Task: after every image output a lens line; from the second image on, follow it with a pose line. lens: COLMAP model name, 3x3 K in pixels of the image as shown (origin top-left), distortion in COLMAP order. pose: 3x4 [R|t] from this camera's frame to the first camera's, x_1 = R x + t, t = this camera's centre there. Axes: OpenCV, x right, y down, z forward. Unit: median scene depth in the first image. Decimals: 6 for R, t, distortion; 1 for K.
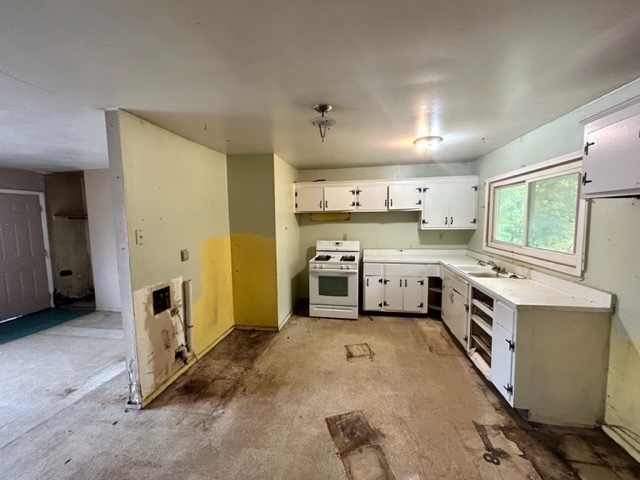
lens RADIAL K [[255.4, 0, 319.6], [0, 255.4, 239.4], [0, 0, 1]] dist [-0.002008, 0.000214]
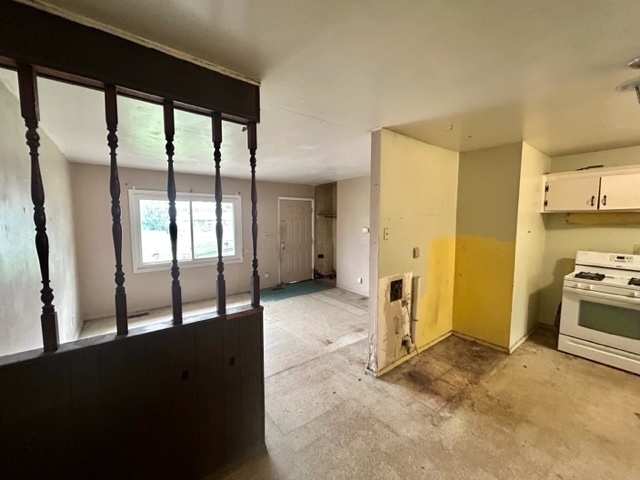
lens RADIAL K [[255.4, 0, 320.1], [0, 255.4, 239.7], [0, 0, 1]] dist [-0.002008, 0.000214]
pose [[0.734894, 0.069039, -0.674659, -0.086569], [-0.067421, 0.997314, 0.028617, 0.003058], [0.674823, 0.024455, 0.737575, -0.051386]]
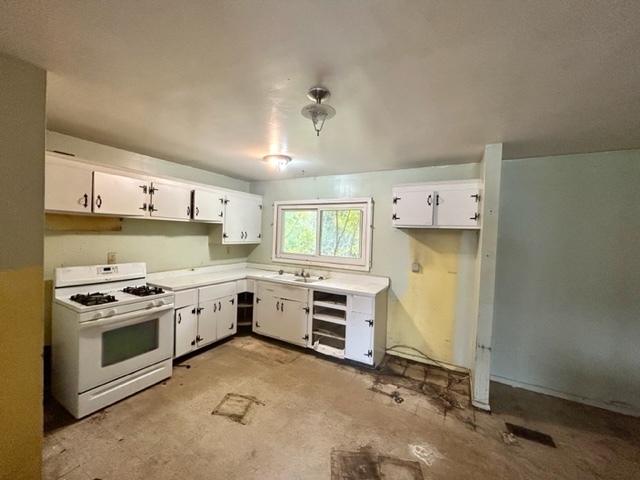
lens RADIAL K [[255.4, 0, 322.2], [0, 255.4, 239.1], [0, 0, 1]] dist [-0.002008, 0.000214]
pose [[0.330452, 0.004764, 0.943811, -0.443056], [0.039829, 0.999026, -0.018988, -0.031318], [-0.942982, 0.043866, 0.329940, 0.453182]]
